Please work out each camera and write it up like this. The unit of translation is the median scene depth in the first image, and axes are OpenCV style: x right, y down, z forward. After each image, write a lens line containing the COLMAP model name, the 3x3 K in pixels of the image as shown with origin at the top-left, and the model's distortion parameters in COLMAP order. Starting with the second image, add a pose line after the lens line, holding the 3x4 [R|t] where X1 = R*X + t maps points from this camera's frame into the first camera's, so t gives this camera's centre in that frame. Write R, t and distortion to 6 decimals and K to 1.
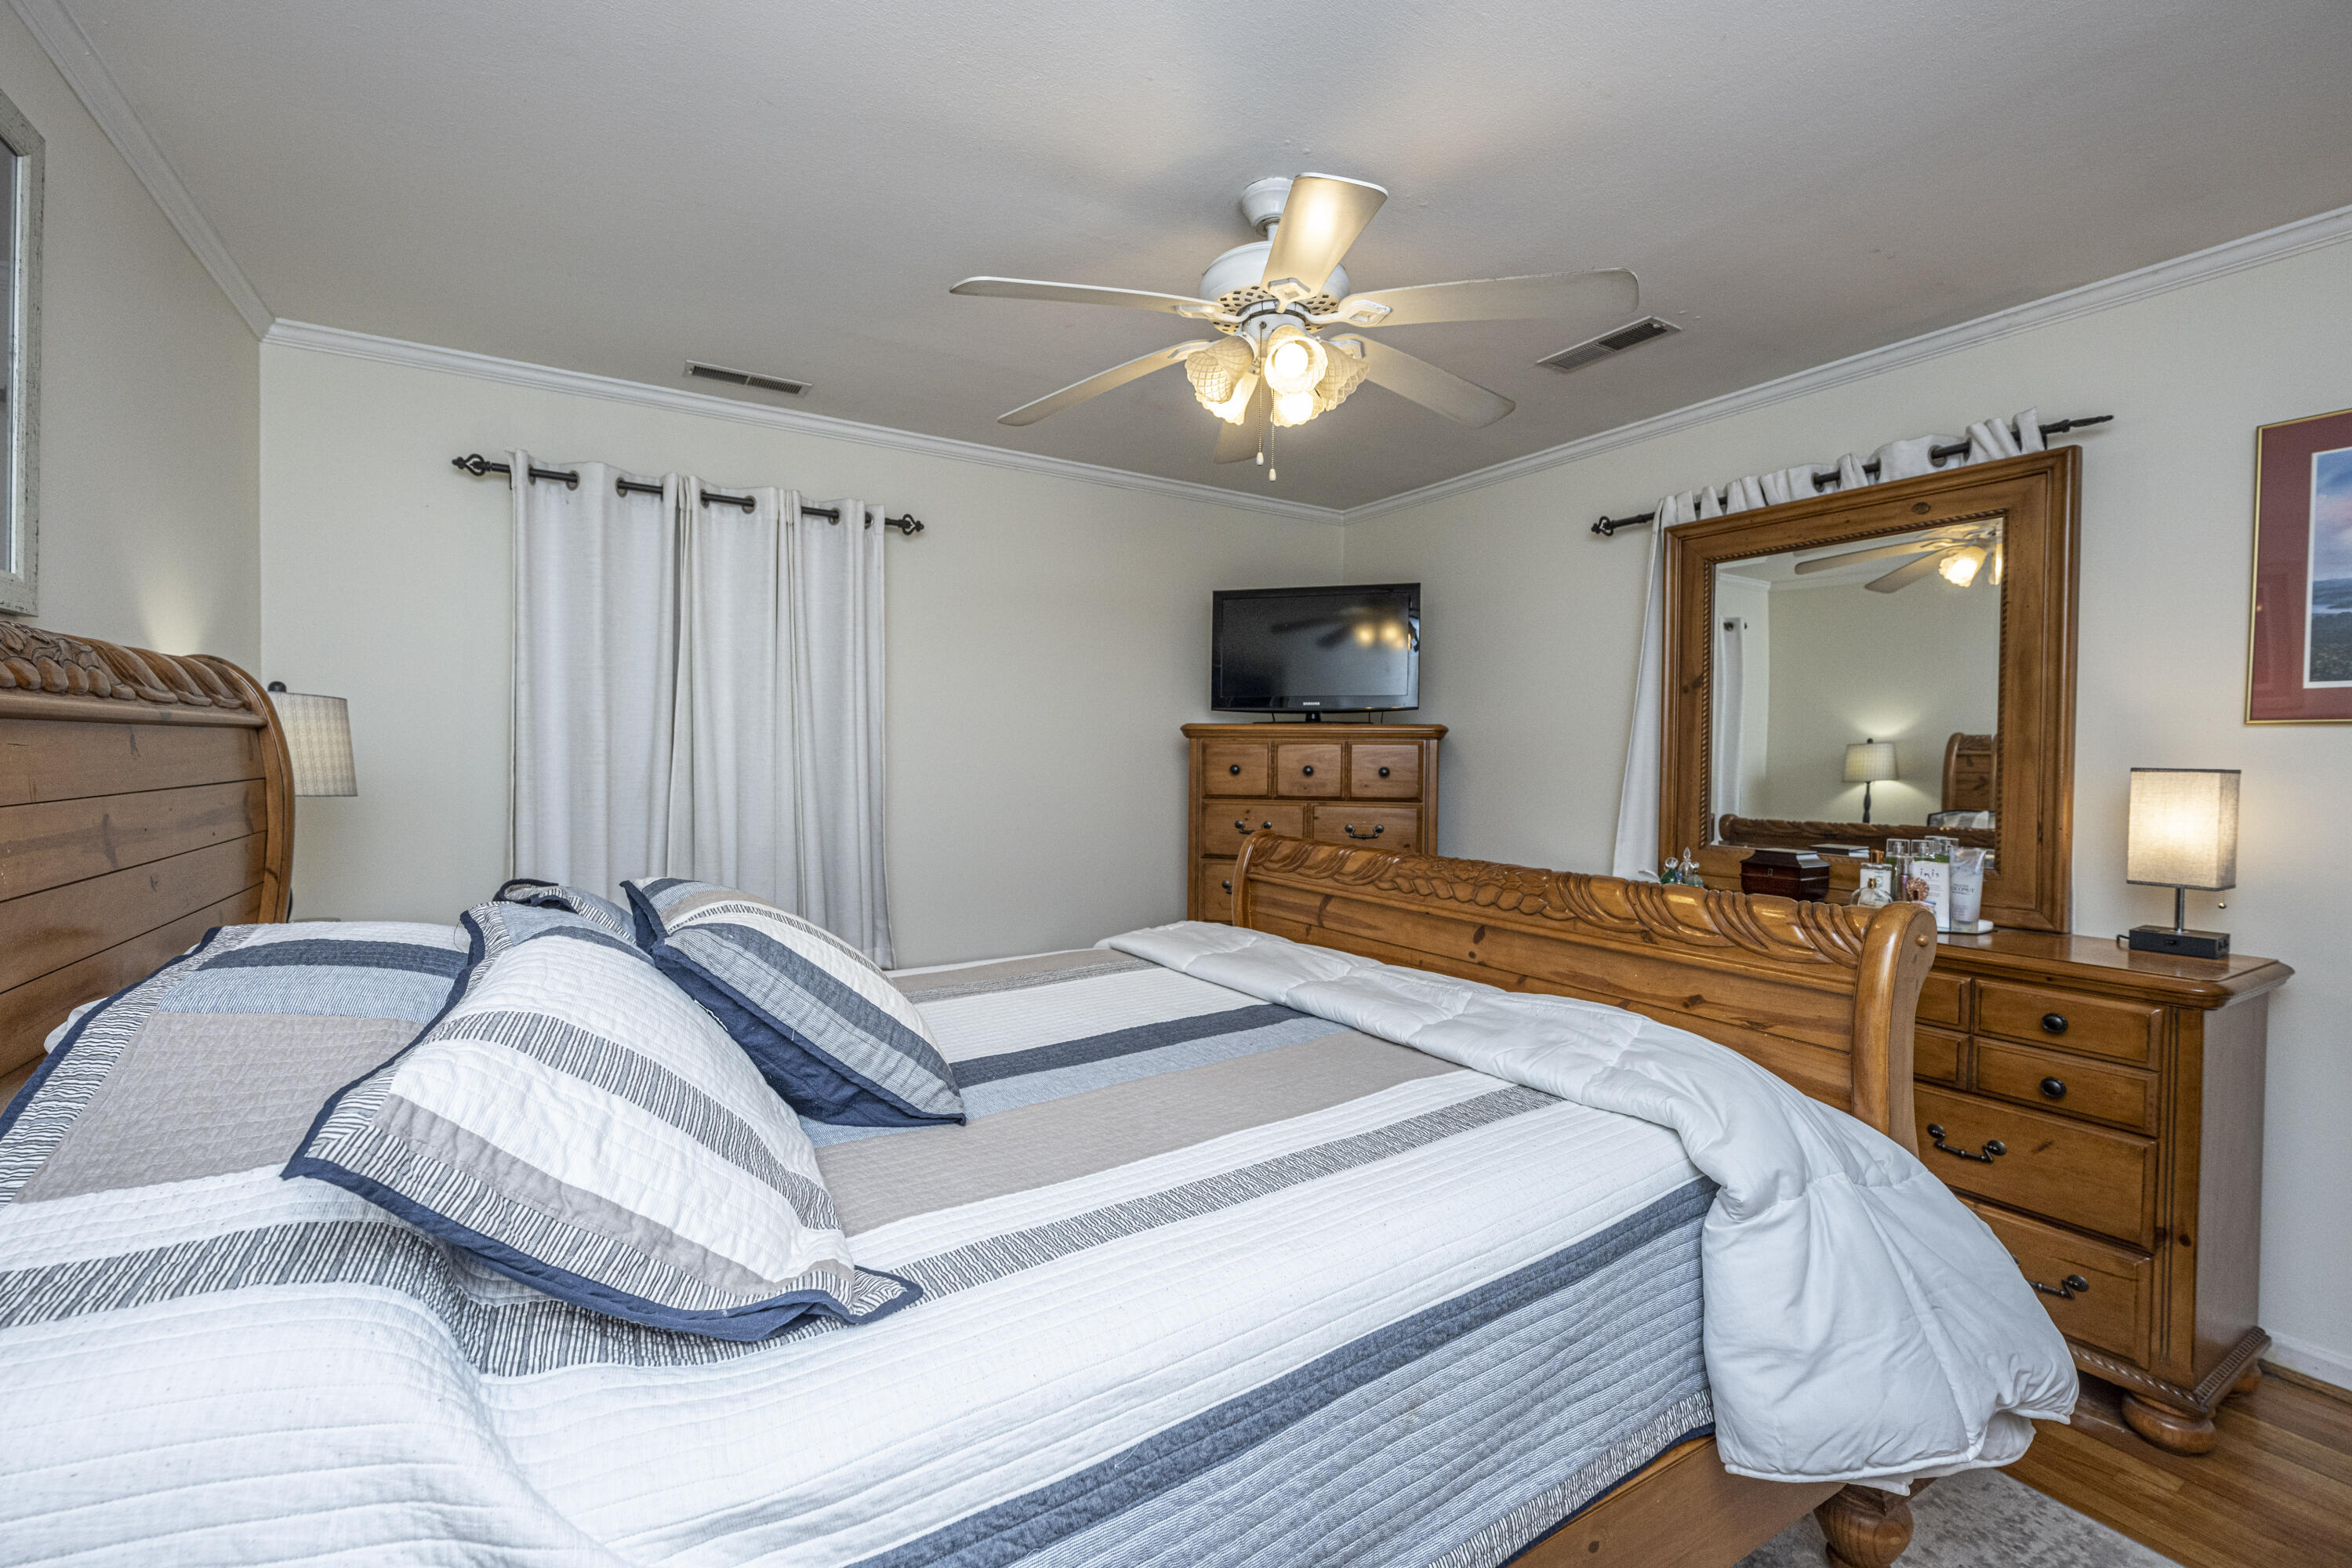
lens RADIAL K [[960.1, 0, 1177.3], [0, 960.1, 801.7], [0, 0, 1]] dist [-0.000885, -0.000085]
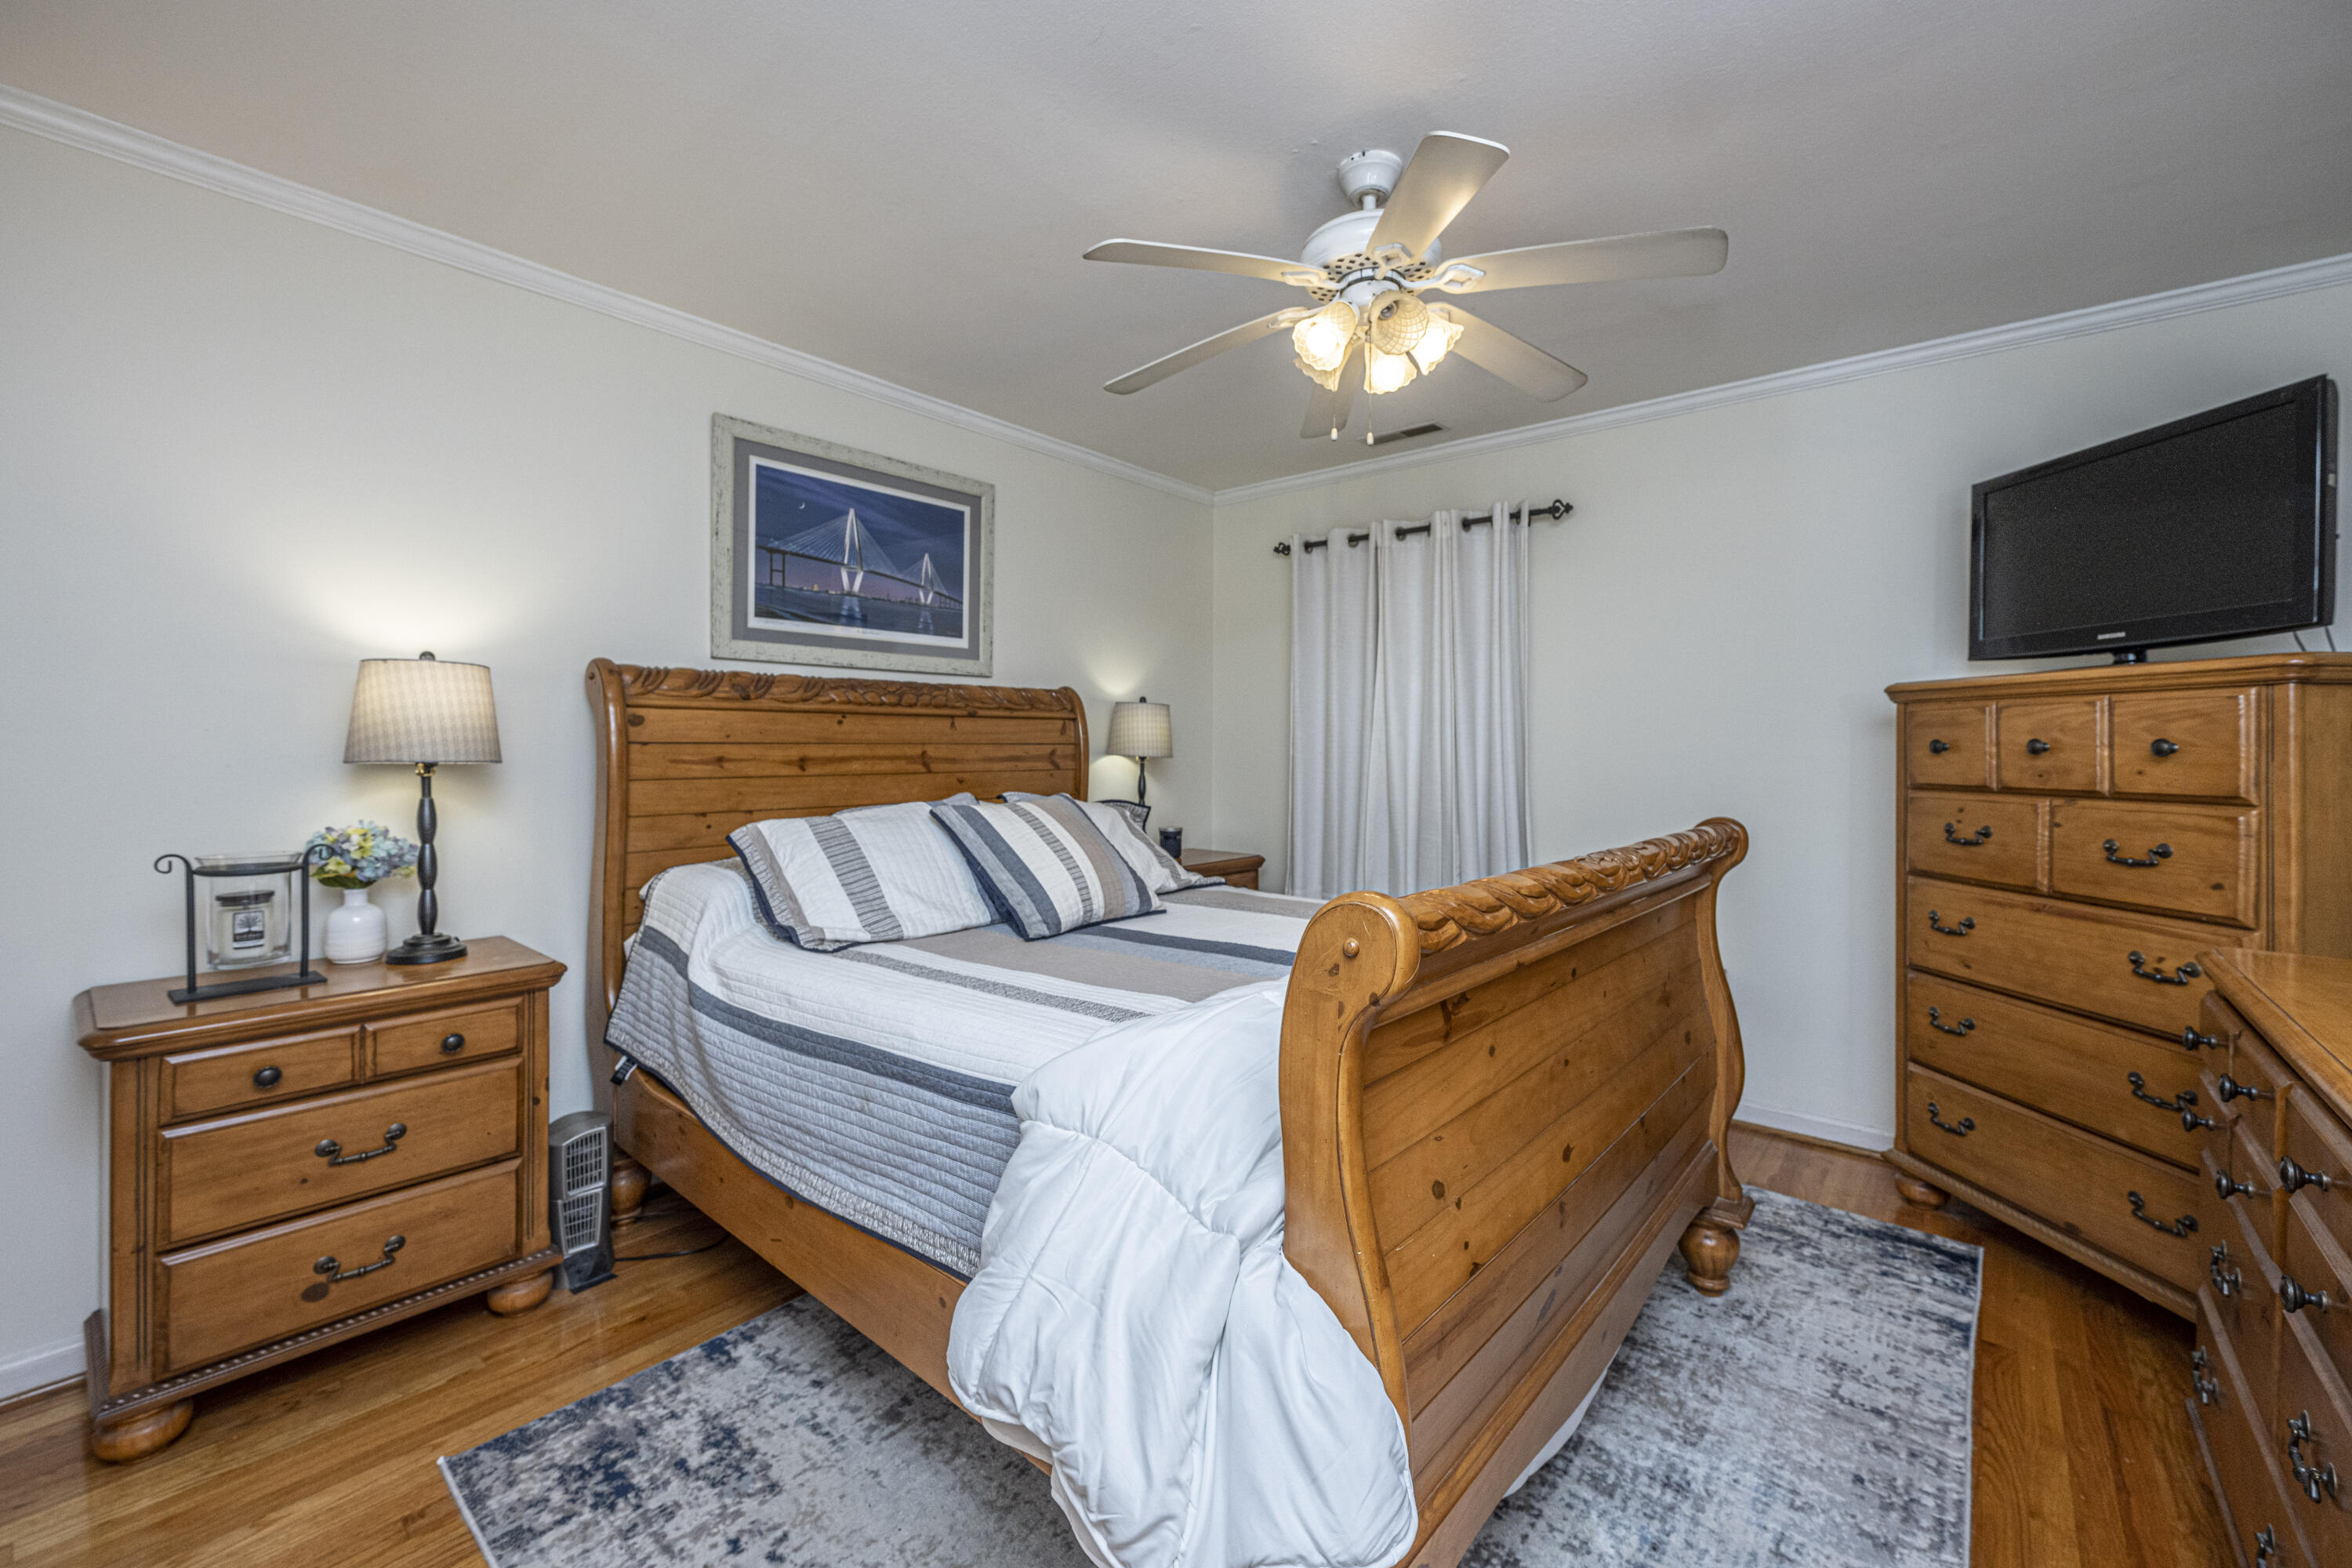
lens RADIAL K [[987.0, 0, 1161.0], [0, 987.0, 774.7], [0, 0, 1]] dist [-0.001904, -0.000176]
pose [[0.302124, 0.020550, -0.953047, 0.610000], [-0.054535, 0.998503, 0.004242, 0.014392], [0.951707, 0.050692, 0.302793, 0.290989]]
